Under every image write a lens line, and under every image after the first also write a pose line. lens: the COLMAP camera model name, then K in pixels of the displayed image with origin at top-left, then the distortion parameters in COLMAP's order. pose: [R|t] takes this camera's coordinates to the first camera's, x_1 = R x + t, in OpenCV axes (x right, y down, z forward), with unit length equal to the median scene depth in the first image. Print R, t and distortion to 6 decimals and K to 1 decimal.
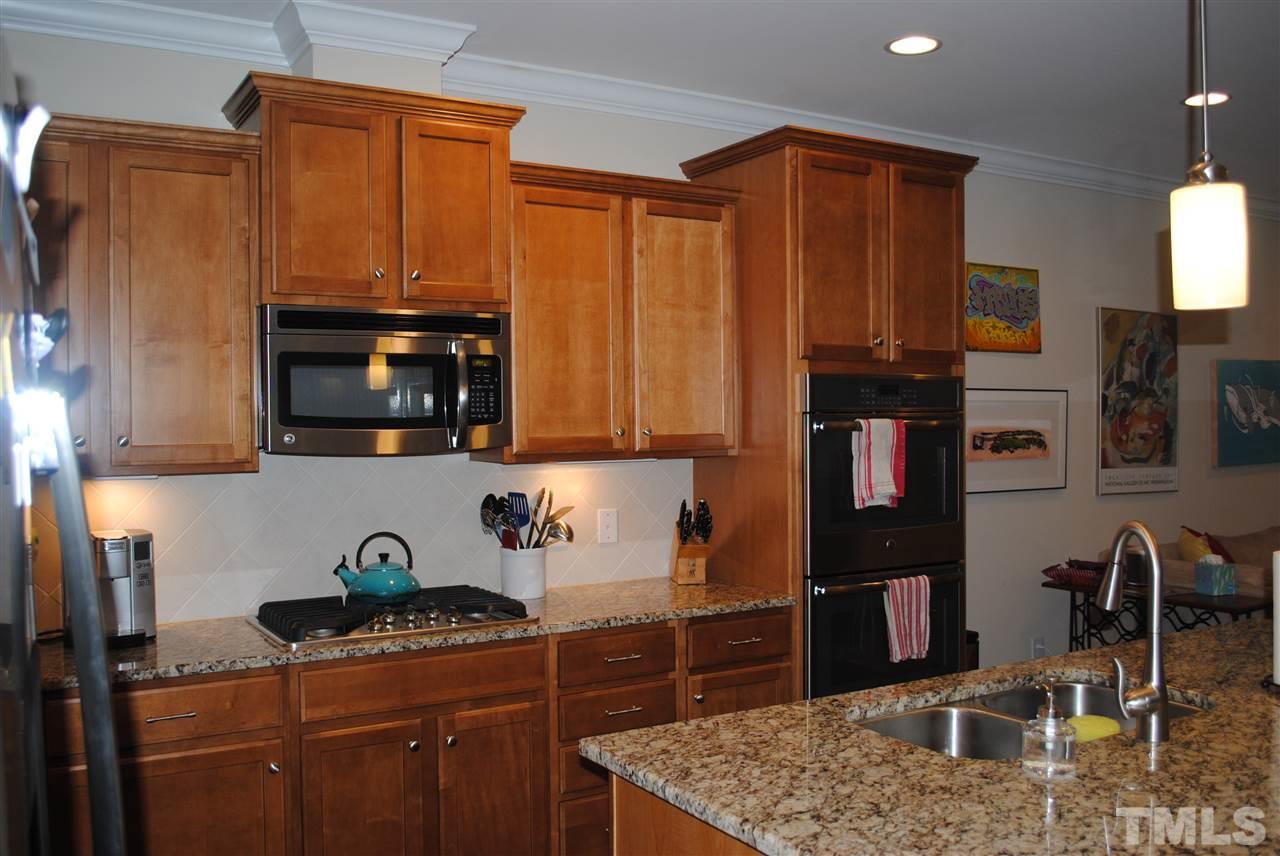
lens RADIAL K [[1122.1, 0, 639.1], [0, 1122.1, 434.6], [0, 0, 1]] dist [-0.053344, -0.001164]
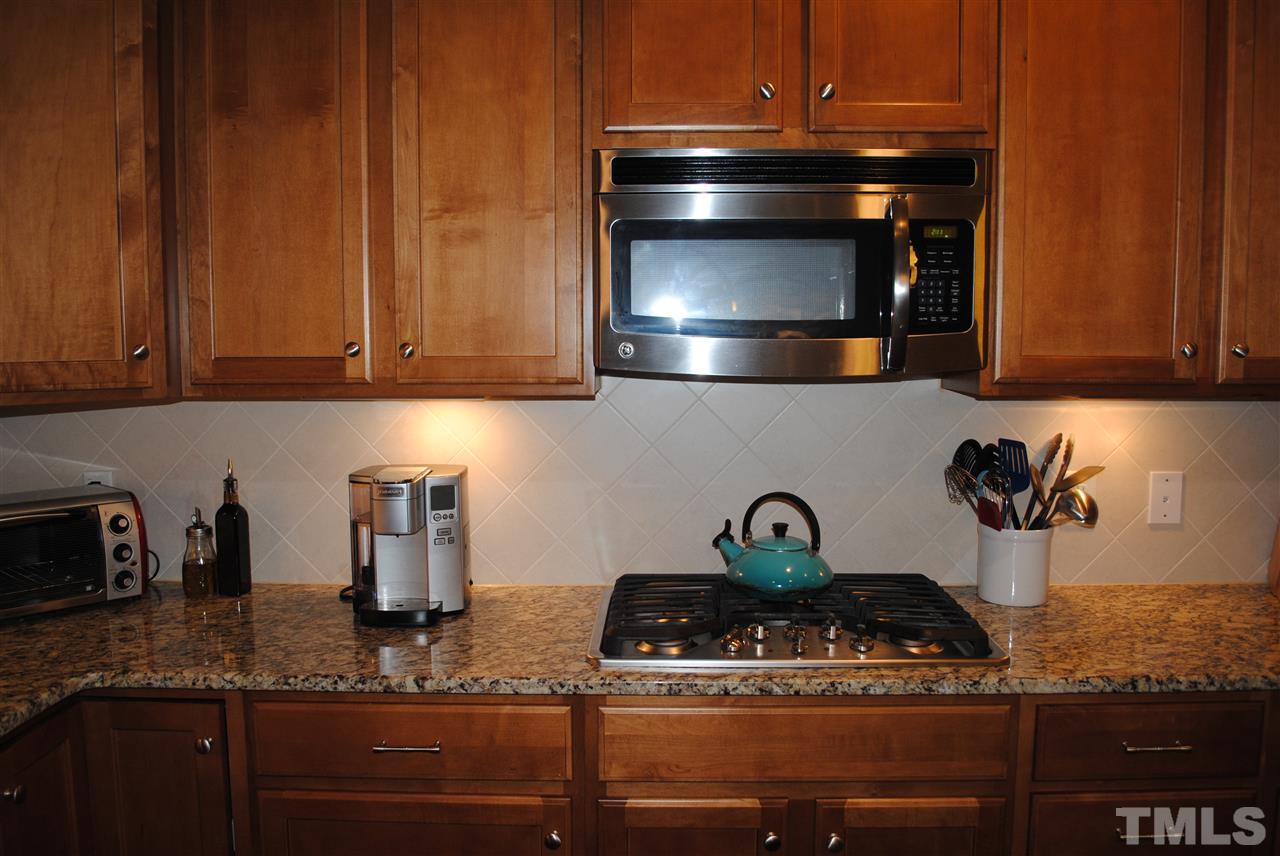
lens RADIAL K [[1010.7, 0, 642.6], [0, 1010.7, 438.1], [0, 0, 1]] dist [-0.075397, 0.002130]
pose [[0.846983, 0.062026, -0.527989, 0.016346], [-0.015391, 0.995615, 0.092270, 0.000133], [0.531397, -0.070025, 0.844224, 0.397087]]
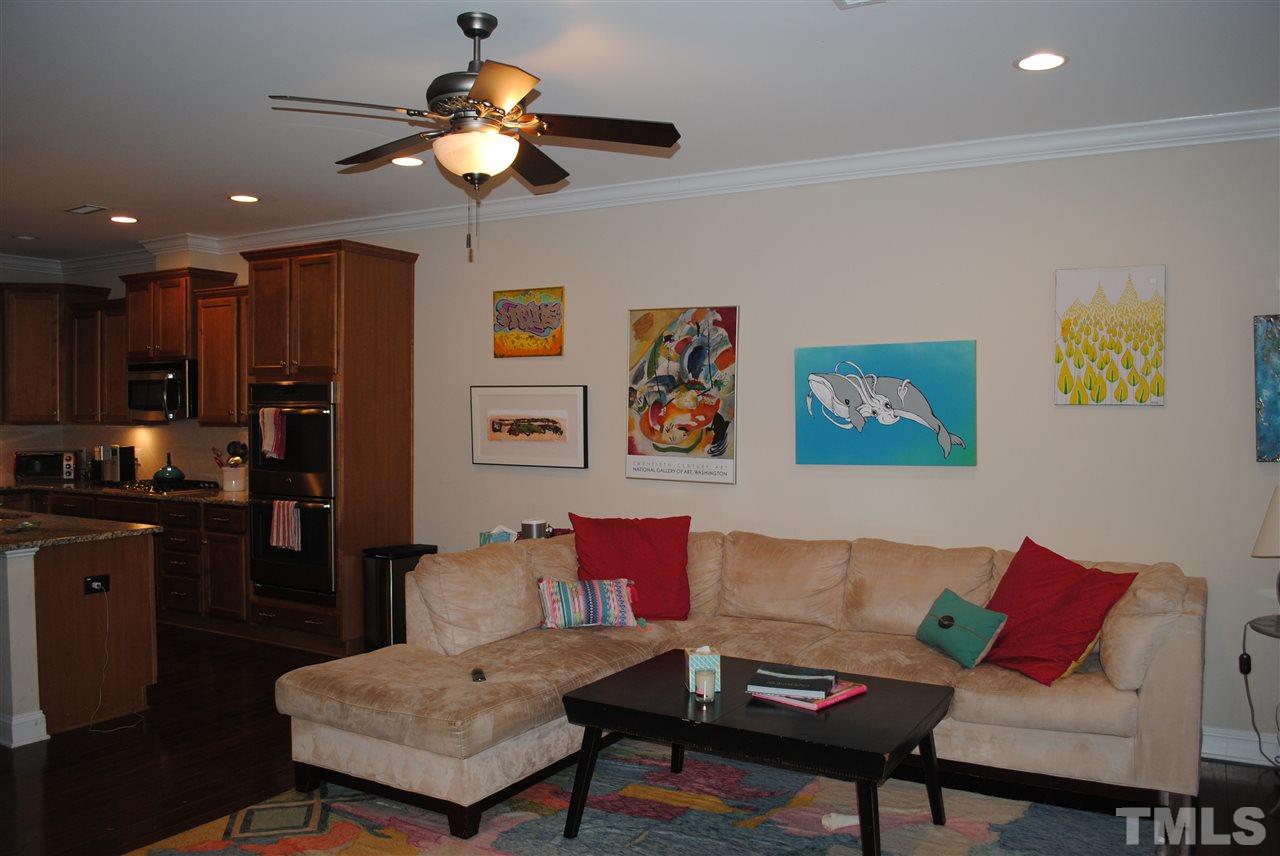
lens RADIAL K [[1010.7, 0, 637.8], [0, 1010.7, 428.3], [0, 0, 1]] dist [-0.075397, 0.002130]
pose [[0.484723, 0.026661, -0.874261, 2.428658], [-0.017560, 0.999631, 0.020749, -0.031670], [0.874491, 0.005295, 0.485012, 0.959990]]
